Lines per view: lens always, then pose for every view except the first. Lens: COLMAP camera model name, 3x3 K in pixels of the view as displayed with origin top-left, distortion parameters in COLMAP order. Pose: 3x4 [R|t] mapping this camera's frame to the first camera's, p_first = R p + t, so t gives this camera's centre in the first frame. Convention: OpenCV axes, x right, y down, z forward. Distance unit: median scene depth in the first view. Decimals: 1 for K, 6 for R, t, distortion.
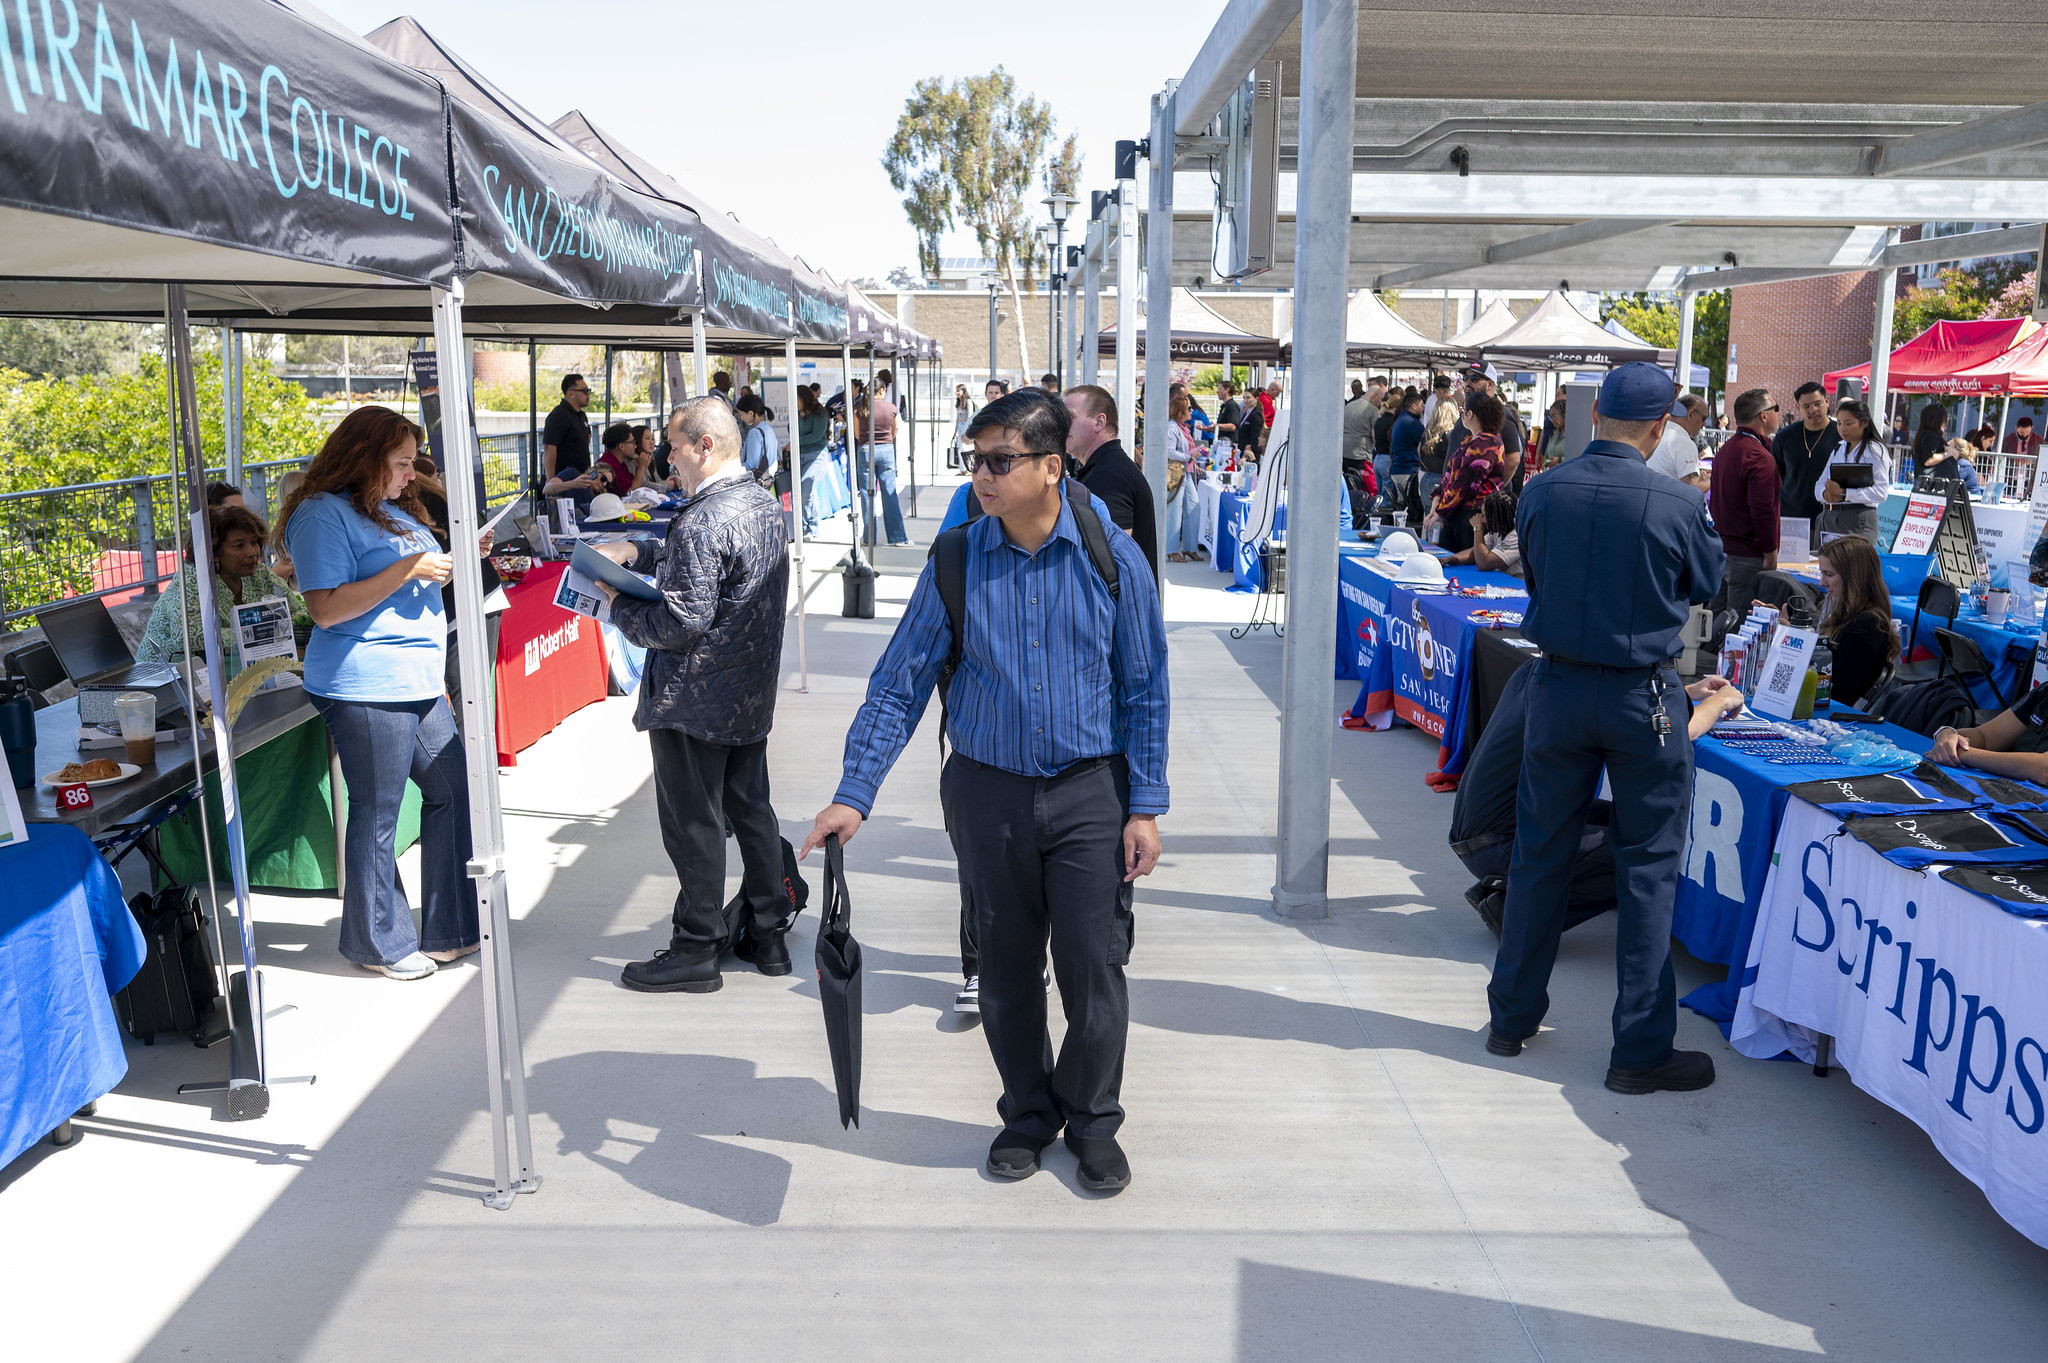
lens RADIAL K [[1814.3, 0, 1024.0], [0, 1814.3, 681.5], [0, 0, 1]] dist [-0.002960, -0.004969]
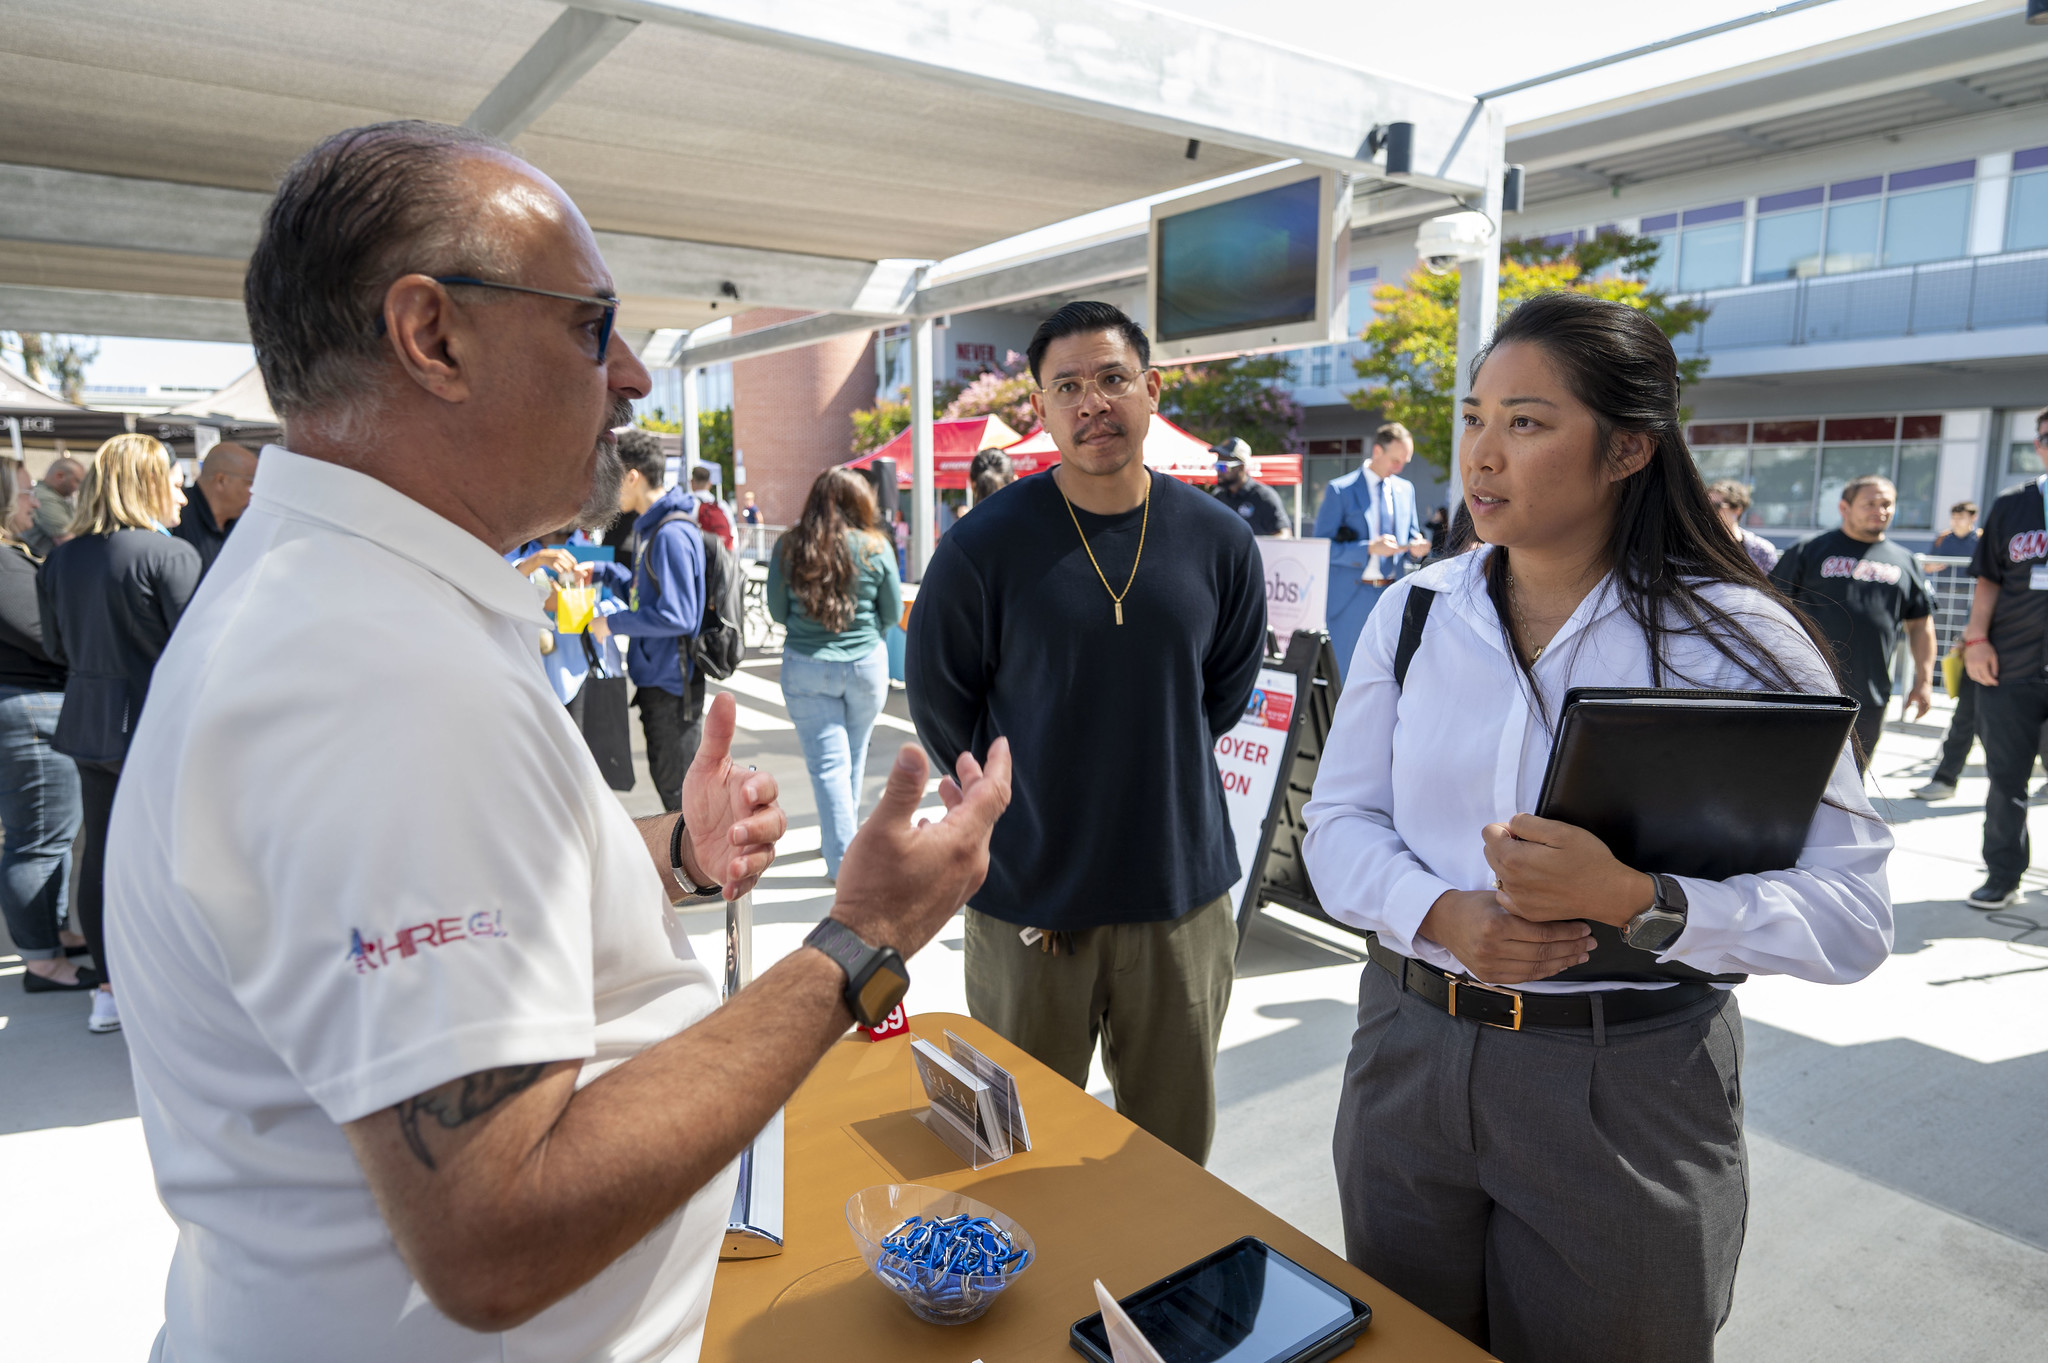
lens RADIAL K [[1256.1, 0, 1024.0], [0, 1256.1, 681.5], [0, 0, 1]] dist [-0.006106, -0.000312]
pose [[0.831005, -0.091731, 0.548649, 0.197446], [0.100277, 0.994855, 0.014451, -0.072582], [-0.547152, 0.043007, 0.835928, 0.521568]]
